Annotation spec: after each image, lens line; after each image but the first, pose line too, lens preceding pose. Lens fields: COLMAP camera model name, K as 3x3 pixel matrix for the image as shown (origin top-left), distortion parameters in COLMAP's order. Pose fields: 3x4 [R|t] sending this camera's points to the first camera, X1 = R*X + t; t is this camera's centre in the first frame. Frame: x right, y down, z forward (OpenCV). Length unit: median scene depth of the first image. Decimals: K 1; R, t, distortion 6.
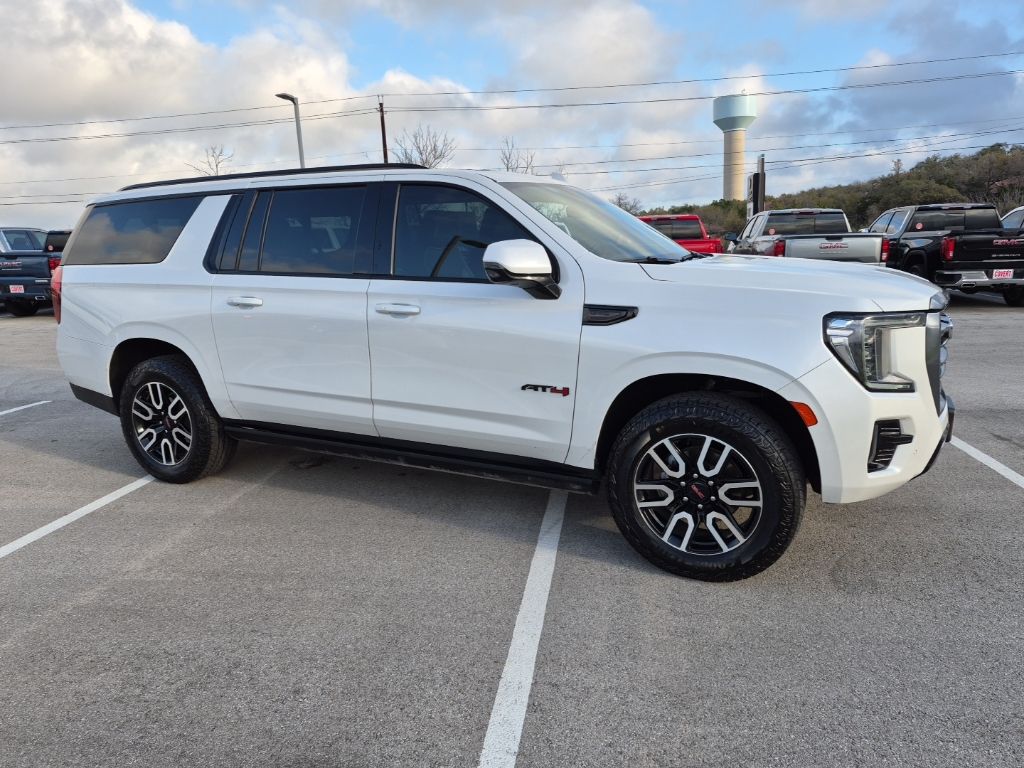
lens RADIAL K [[689.3, 0, 520.8], [0, 689.3, 374.1], [0, 0, 1]] dist [0.116703, -0.156920]
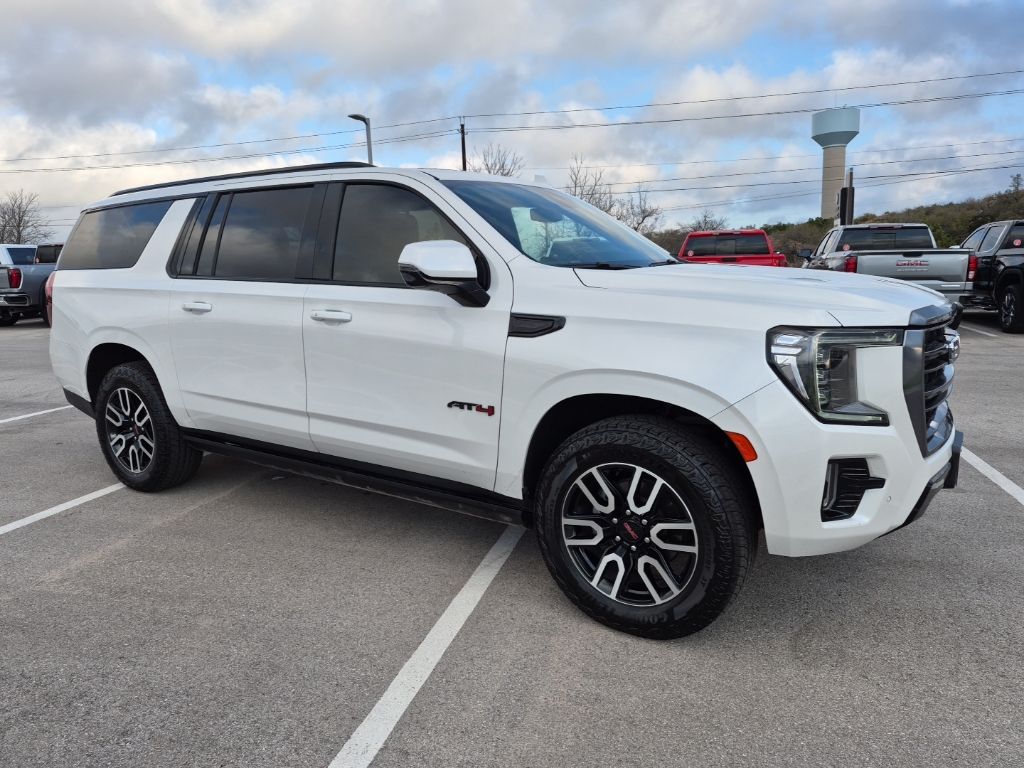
lens RADIAL K [[689.9, 0, 510.1], [0, 689.9, 379.2], [0, 0, 1]] dist [0.107439, -0.120517]
pose [[0.991862, 0.027691, -0.124274, 0.190268], [-0.029904, 0.999425, -0.015977, -0.001571], [0.123760, 0.019563, 0.992119, 0.109309]]
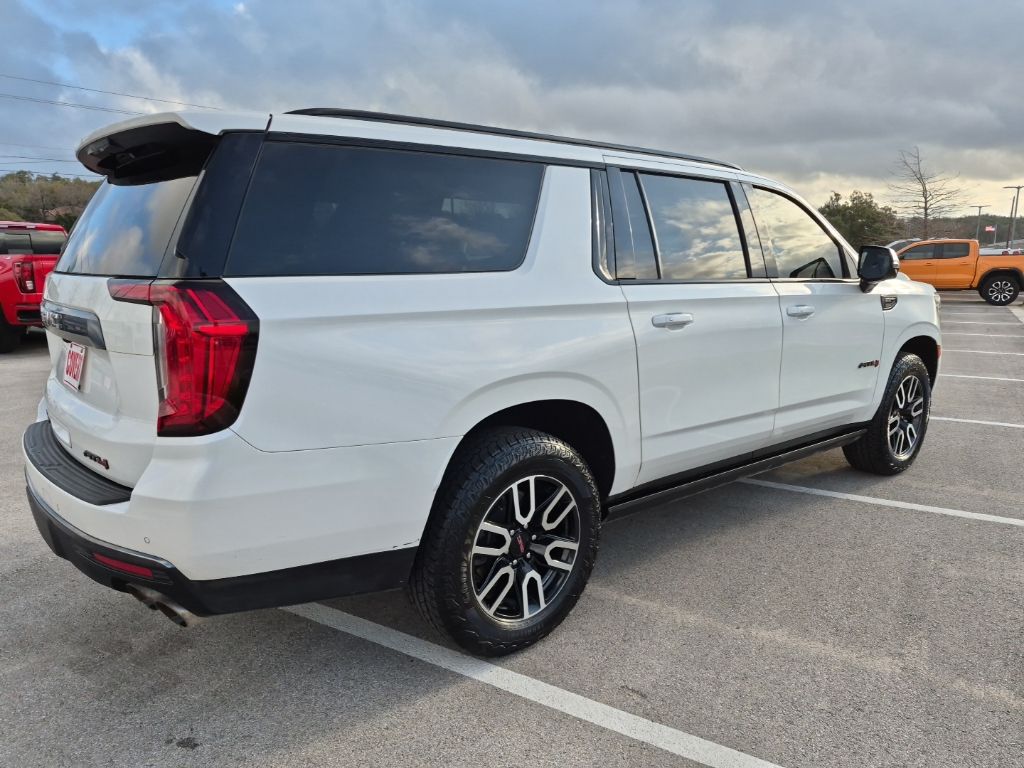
lens RADIAL K [[701.4, 0, 512.6], [0, 701.4, 375.9], [0, 0, 1]] dist [0.090873, -0.090707]
pose [[0.397771, -0.132884, 0.907811, -1.374534], [0.154817, 0.984989, 0.076346, -0.153569], [-0.904329, 0.110176, 0.412372, 1.018119]]
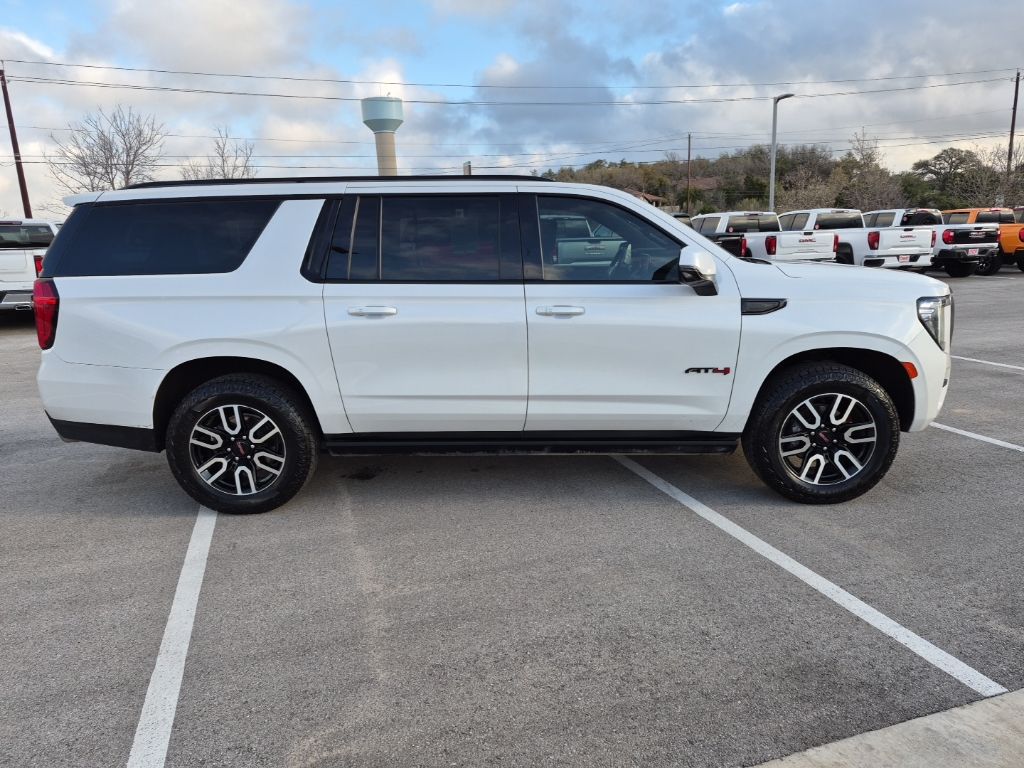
lens RADIAL K [[689.9, 0, 510.1], [0, 689.9, 379.2], [0, 0, 1]] dist [0.107439, -0.120517]
pose [[0.901757, -0.085370, 0.423728, -0.764080], [0.079845, 0.996331, 0.030811, -0.027093], [-0.424804, 0.006048, 0.905265, 0.046538]]
